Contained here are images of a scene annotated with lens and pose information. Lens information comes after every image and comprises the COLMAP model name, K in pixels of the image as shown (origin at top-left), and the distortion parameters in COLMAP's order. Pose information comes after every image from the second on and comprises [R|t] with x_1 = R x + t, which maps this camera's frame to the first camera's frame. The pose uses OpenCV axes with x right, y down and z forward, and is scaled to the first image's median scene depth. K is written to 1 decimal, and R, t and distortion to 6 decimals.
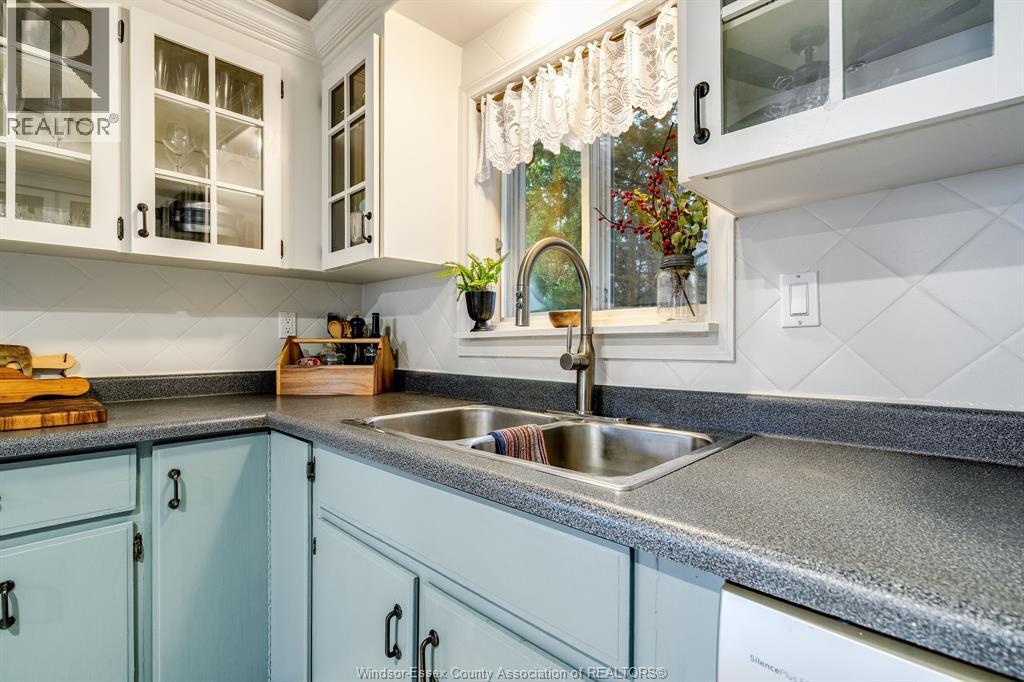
lens RADIAL K [[465.3, 0, 513.5], [0, 465.3, 348.3], [0, 0, 1]] dist [0.000512, 0.000199]
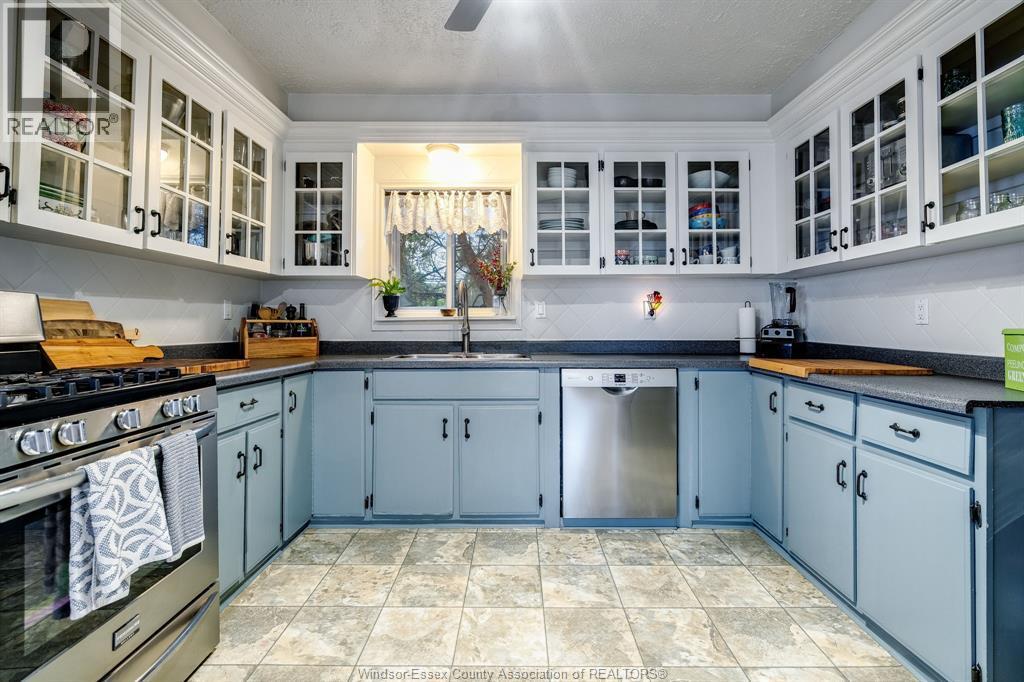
lens RADIAL K [[470.0, 0, 511.8], [0, 470.0, 342.6], [0, 0, 1]] dist [-0.002816, 0.000243]
pose [[0.726750, -0.021352, 0.686570, -1.098259], [0.007270, 0.999700, 0.023395, 0.027135], [-0.686863, -0.012011, 0.726687, -0.750797]]
